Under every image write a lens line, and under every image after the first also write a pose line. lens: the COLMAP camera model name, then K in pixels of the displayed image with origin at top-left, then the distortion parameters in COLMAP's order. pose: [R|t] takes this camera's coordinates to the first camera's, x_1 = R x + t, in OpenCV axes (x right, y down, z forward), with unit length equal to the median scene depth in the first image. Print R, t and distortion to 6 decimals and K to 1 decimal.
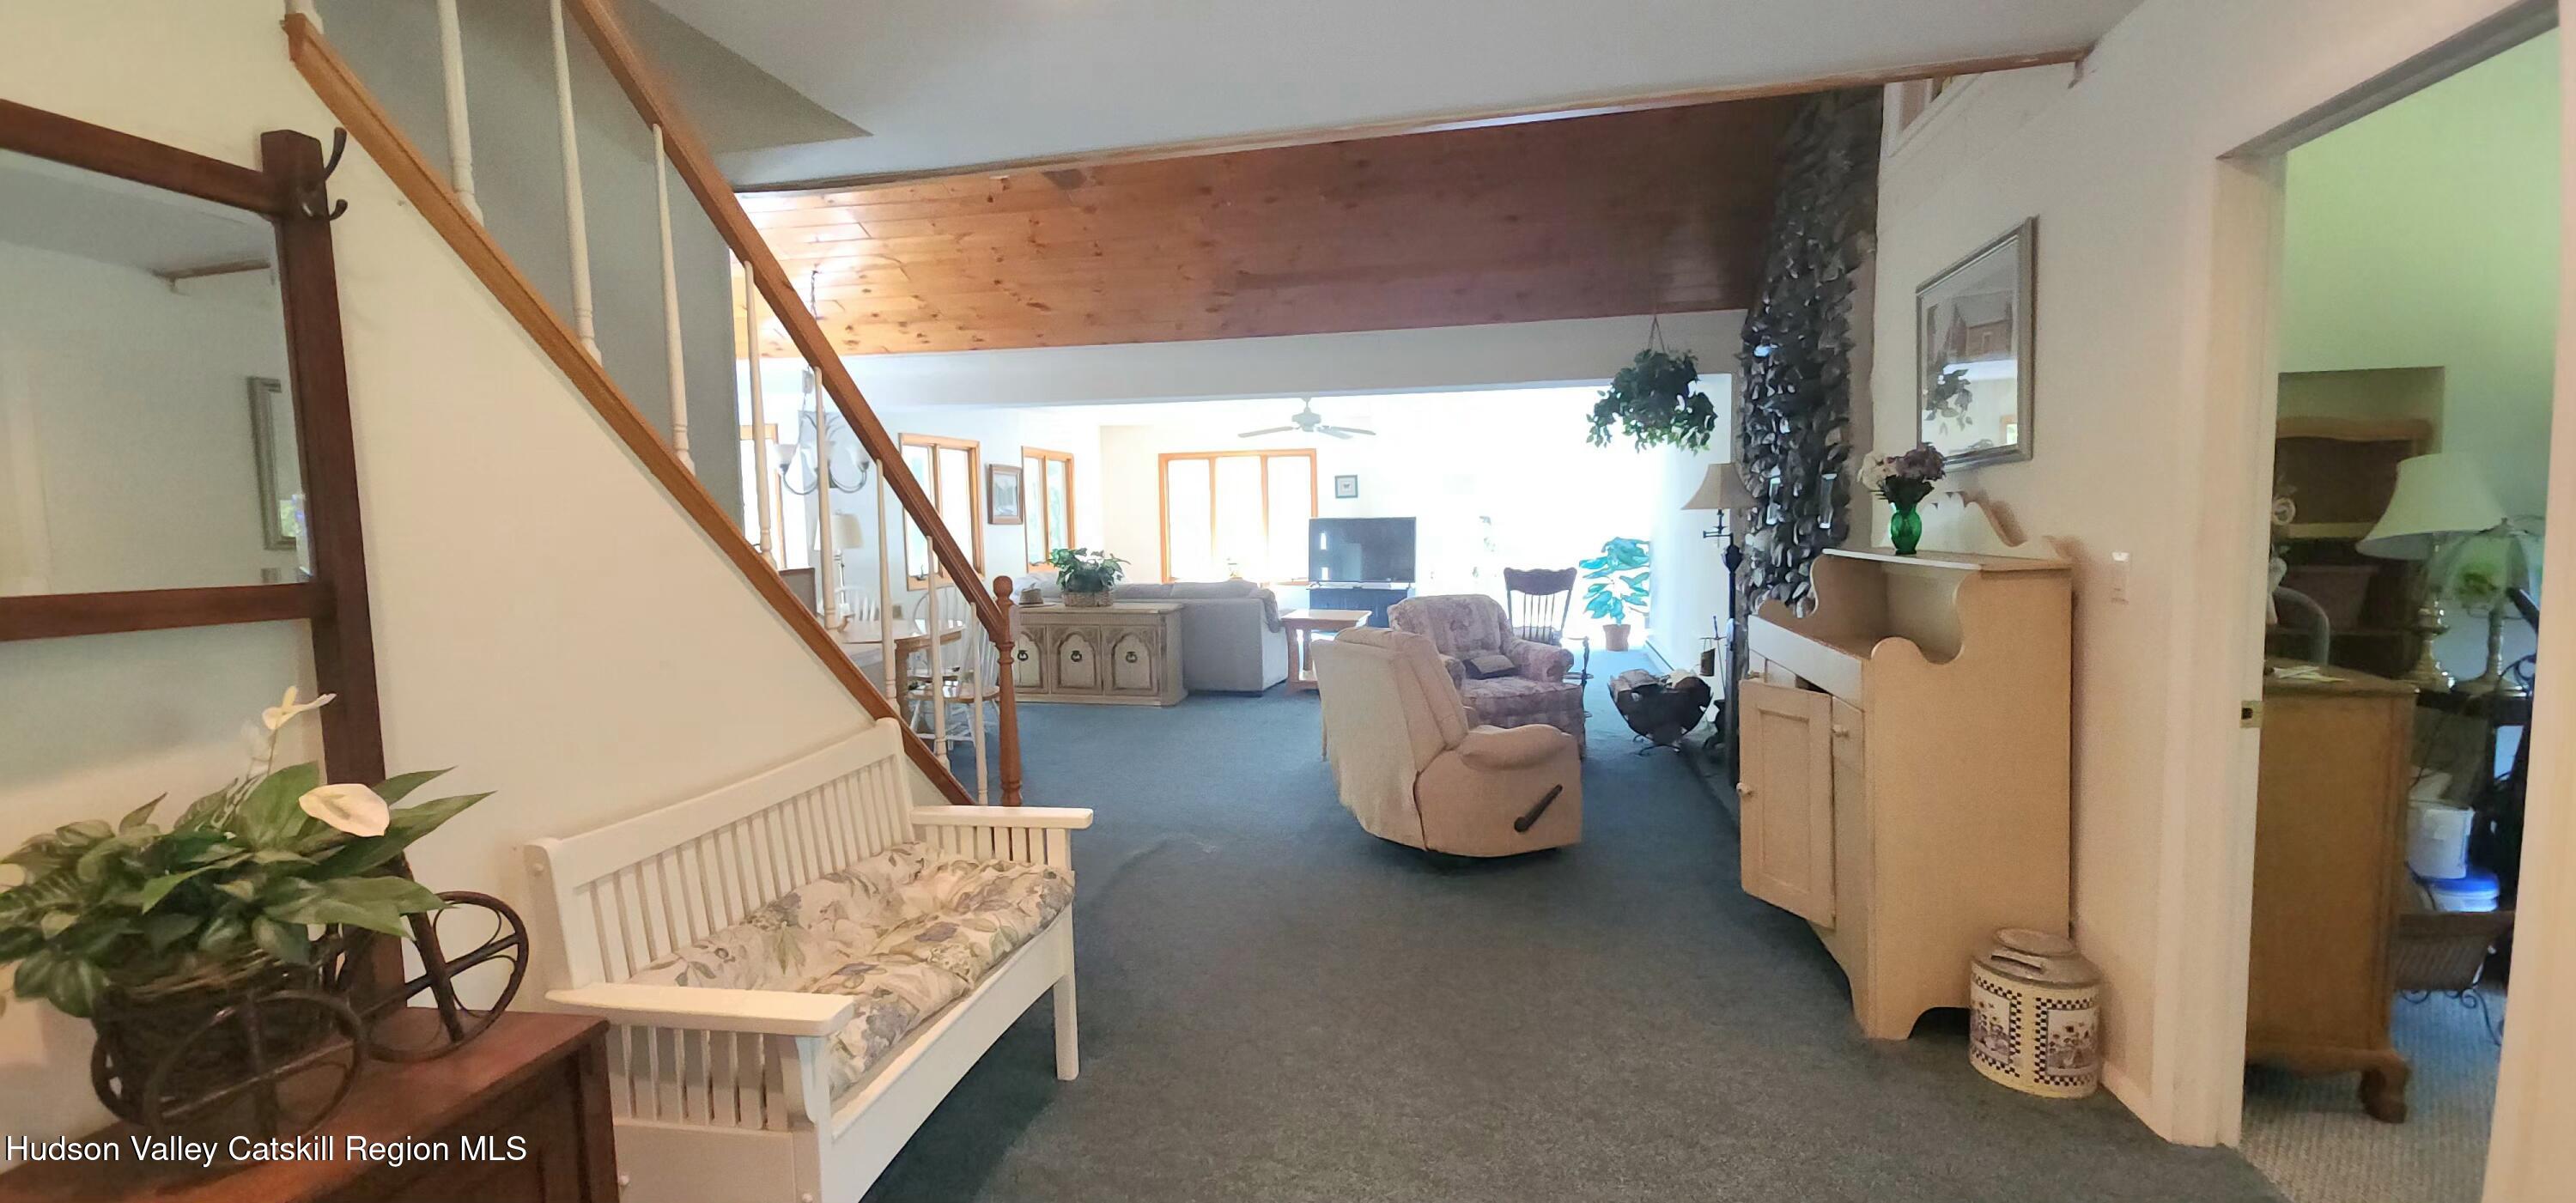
lens RADIAL K [[1039.8, 0, 1249.7], [0, 1039.8, 599.2], [0, 0, 1]] dist [-0.001096, -0.000249]
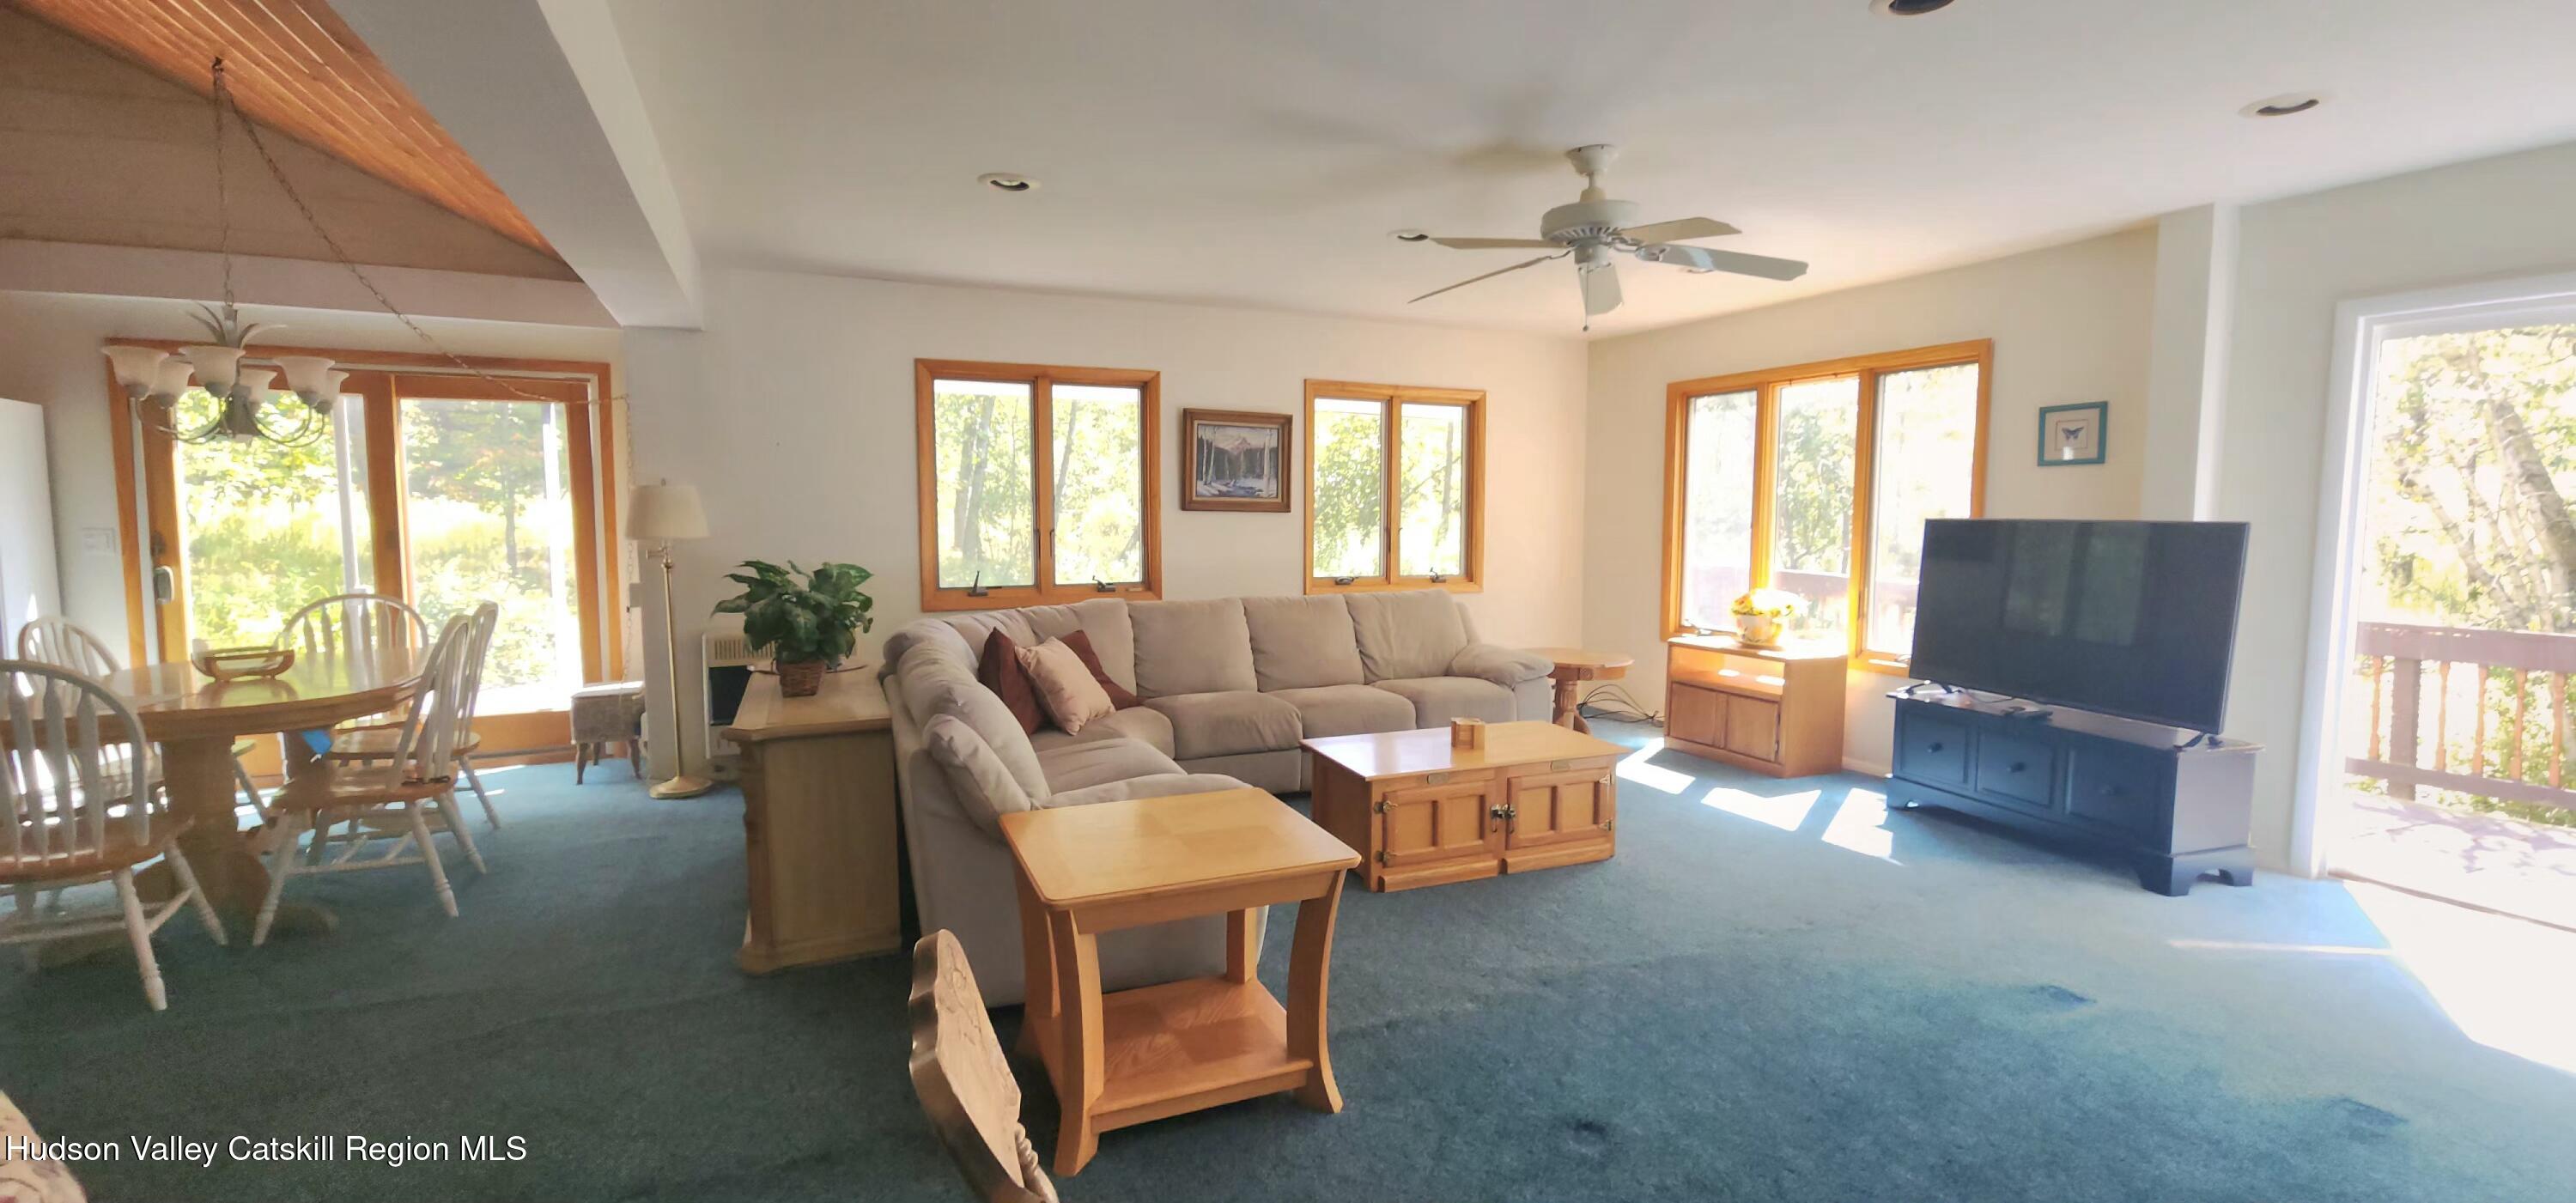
lens RADIAL K [[1039.8, 0, 1249.7], [0, 1039.8, 599.2], [0, 0, 1]] dist [-0.001096, -0.000249]
pose [[0.594488, 0.105829, -0.797110, 0.248028], [-0.077911, 0.994218, 0.073892, -0.068094], [0.800321, 0.018176, 0.599296, 0.675716]]
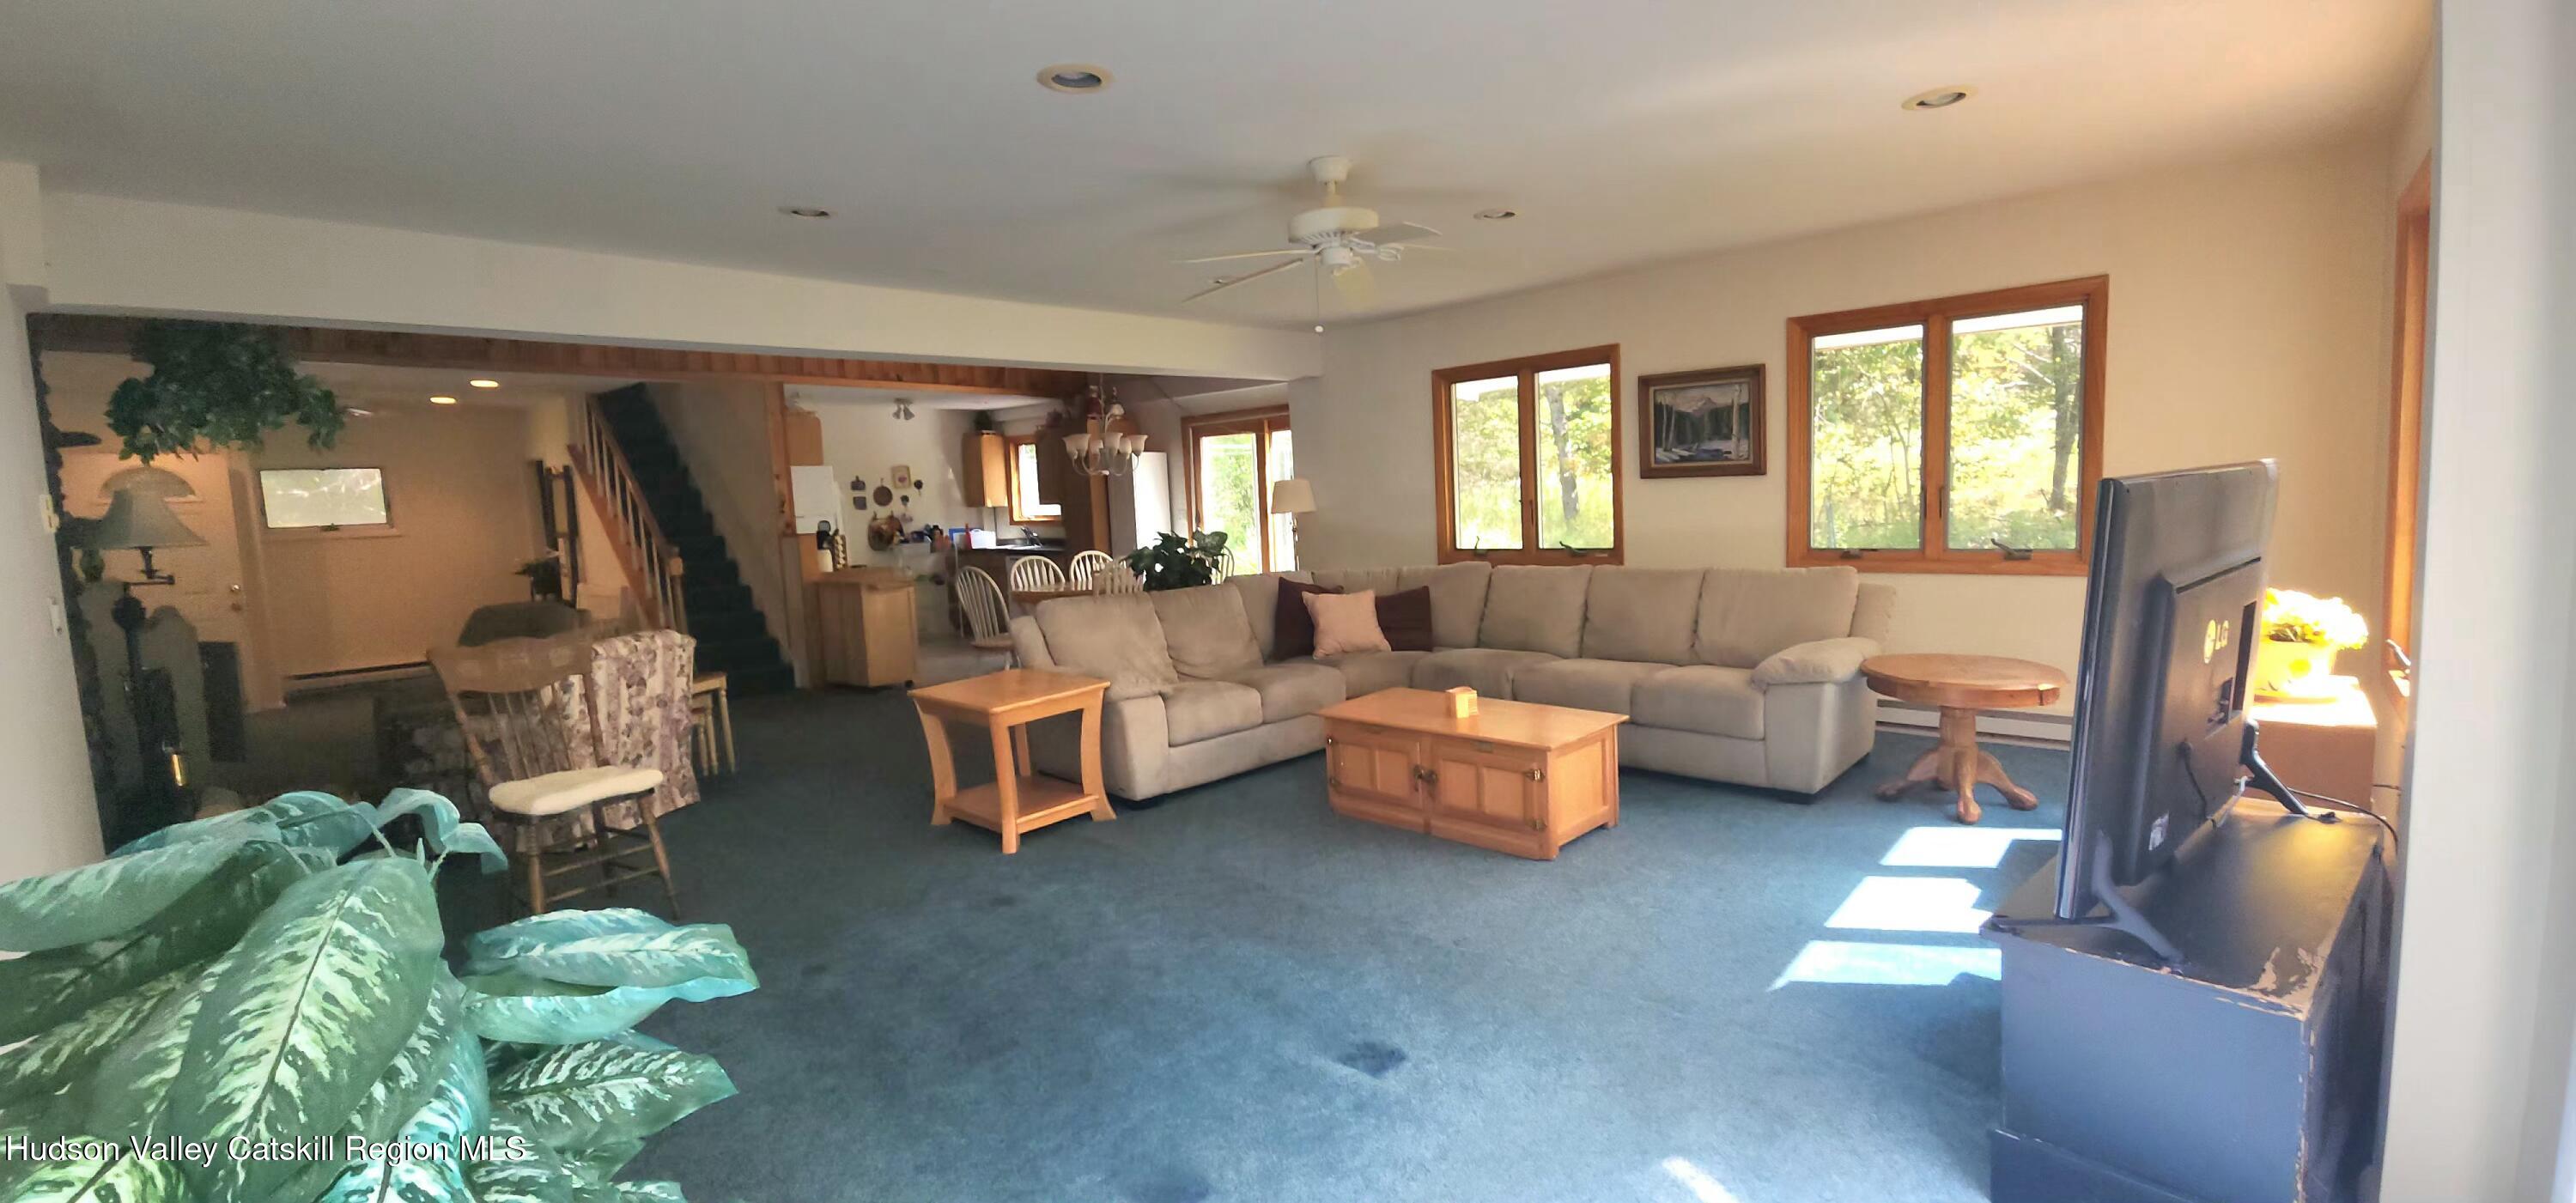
lens RADIAL K [[1039.8, 0, 1249.7], [0, 1039.8, 599.2], [0, 0, 1]] dist [-0.001096, -0.000249]
pose [[-0.521552, 0.142183, -0.841289, 0.368027], [0.006618, 0.986662, 0.162649, -0.101427], [0.853194, 0.079263, -0.515536, 1.115756]]
